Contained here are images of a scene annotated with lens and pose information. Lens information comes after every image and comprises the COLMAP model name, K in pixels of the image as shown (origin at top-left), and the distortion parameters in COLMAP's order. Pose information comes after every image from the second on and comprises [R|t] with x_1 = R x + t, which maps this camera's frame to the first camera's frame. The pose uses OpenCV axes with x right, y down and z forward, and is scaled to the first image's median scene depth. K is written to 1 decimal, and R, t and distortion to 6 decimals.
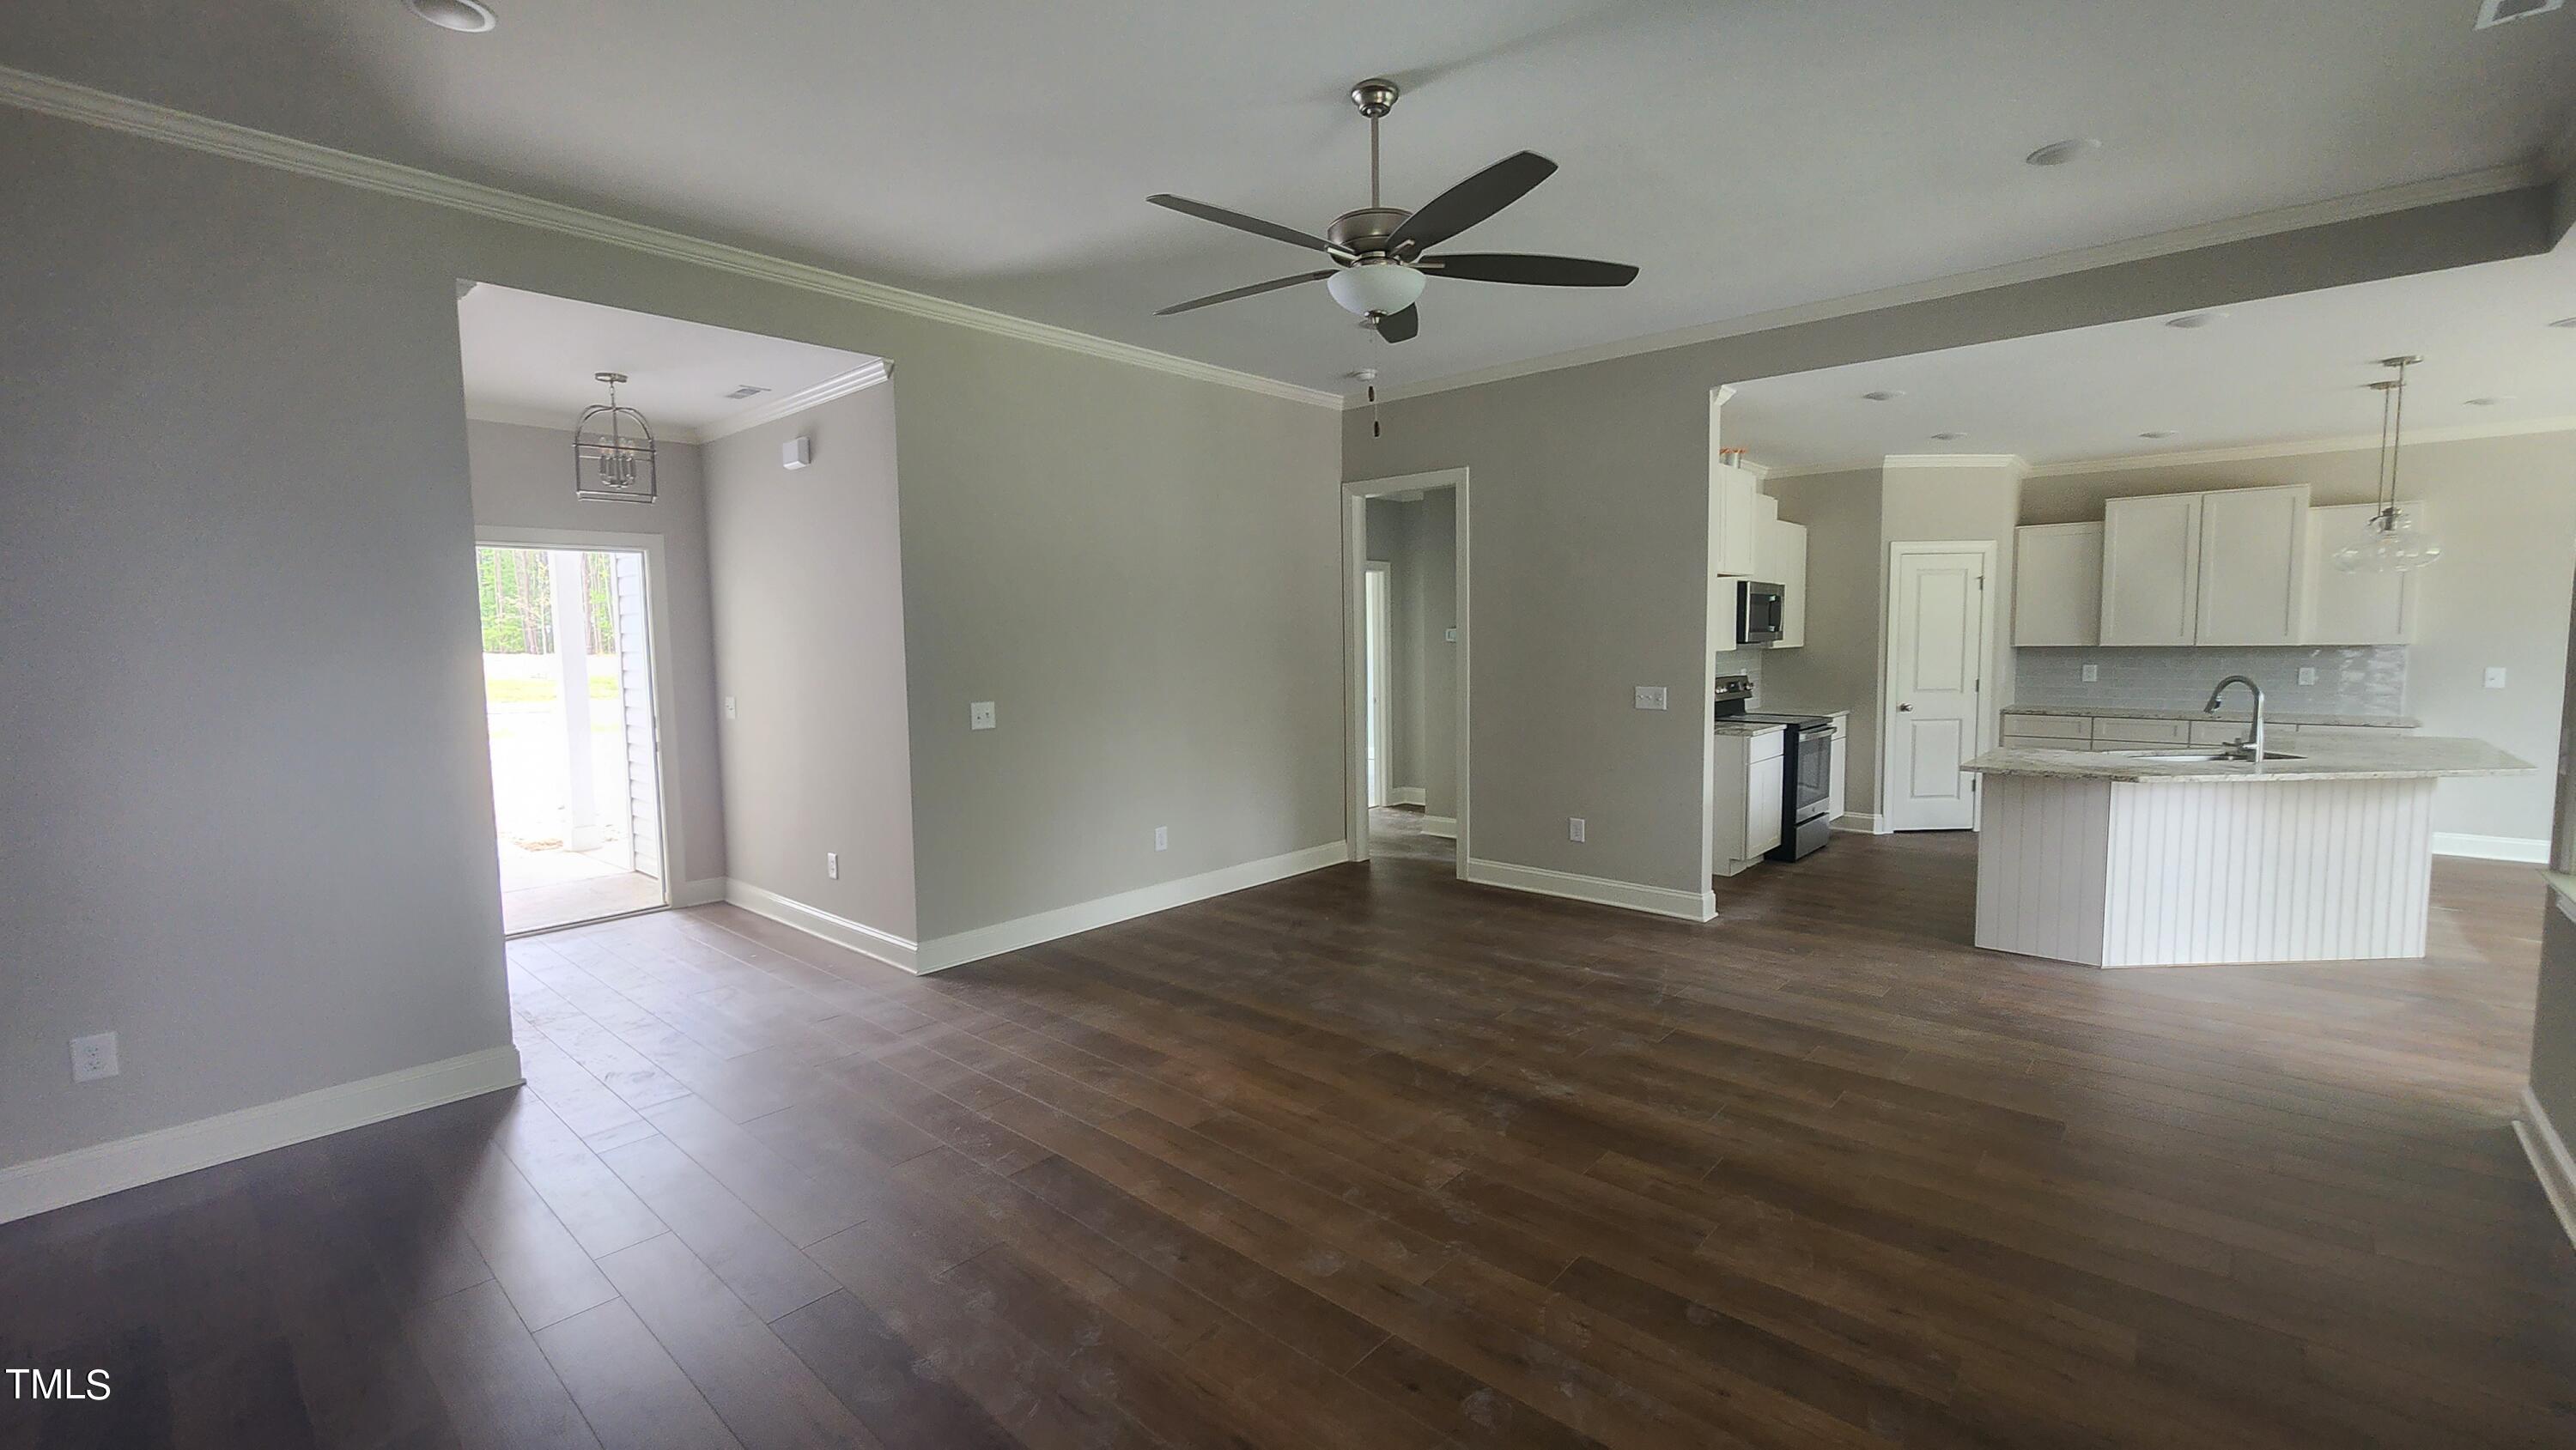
lens RADIAL K [[1064.5, 0, 1288.3], [0, 1064.5, 720.8], [0, 0, 1]] dist [0.000968, -0.000218]
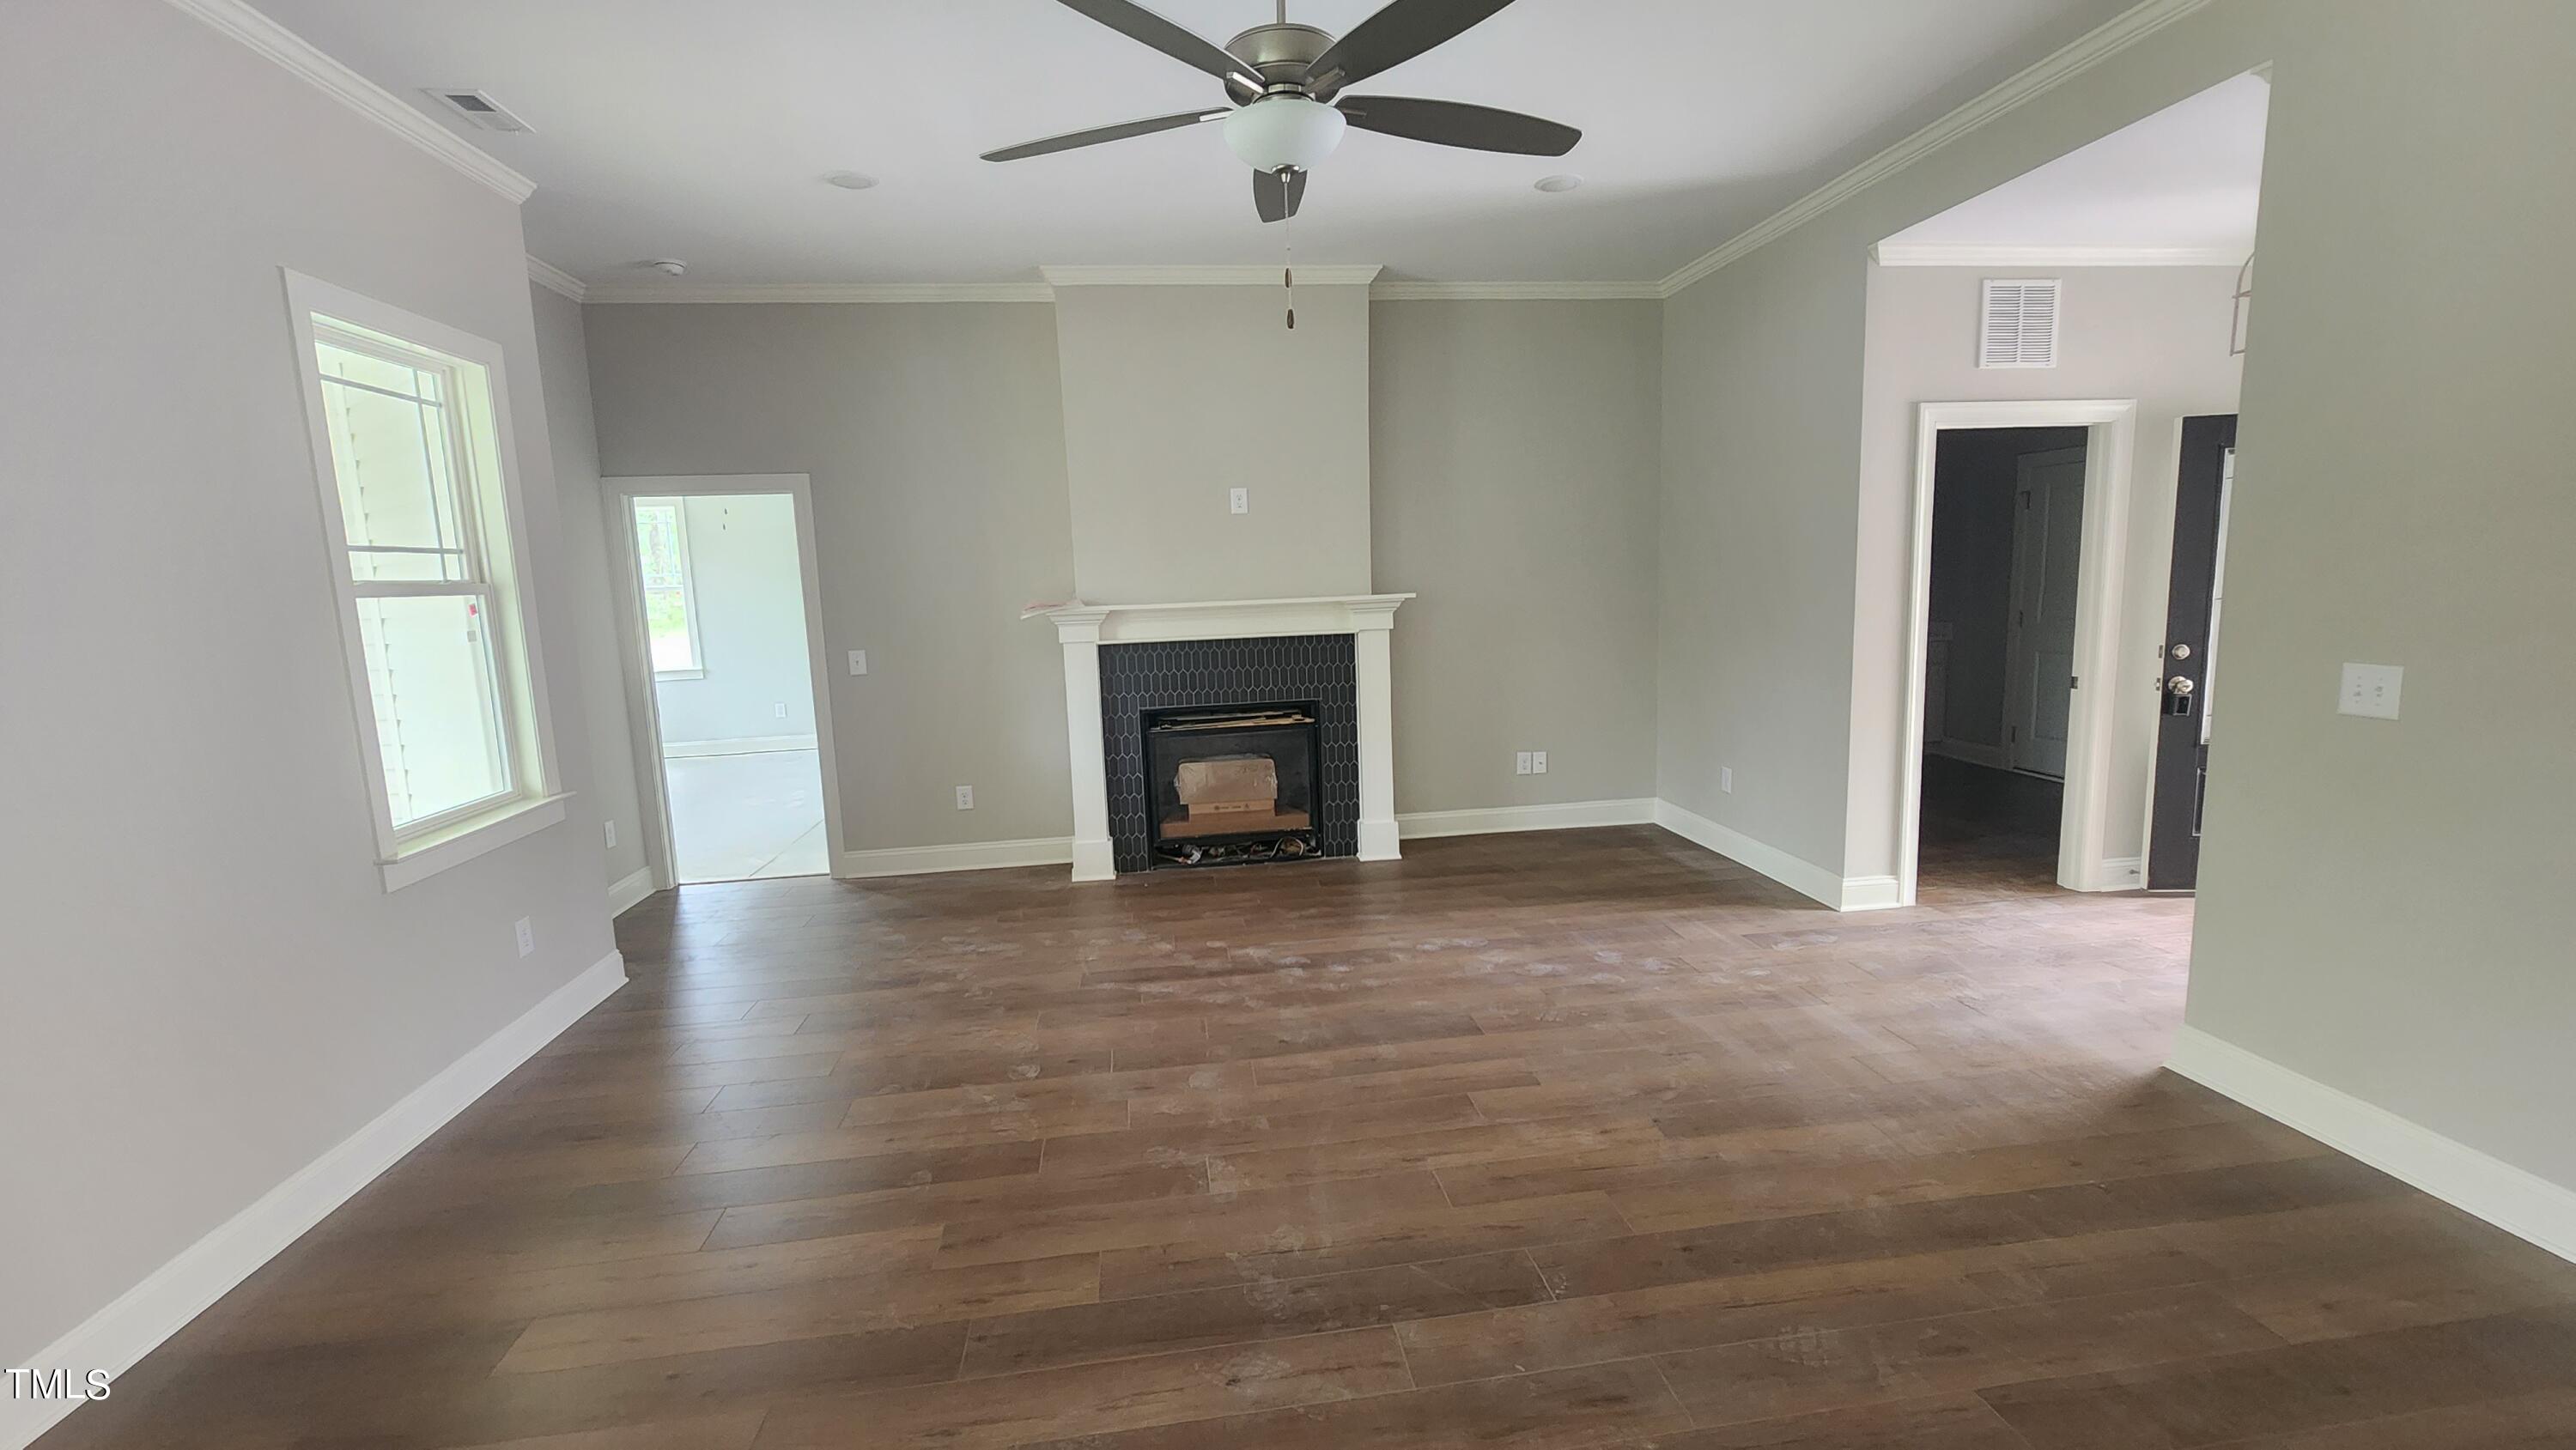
lens RADIAL K [[1064.5, 0, 1282.0], [0, 1064.5, 724.3], [0, 0, 1]] dist [0.000968, -0.000218]
pose [[-0.654550, 0.143841, -0.742209, 0.795197], [-0.017825, 0.978525, 0.205358, -0.155325], [0.755808, 0.147647, -0.637930, 1.696349]]
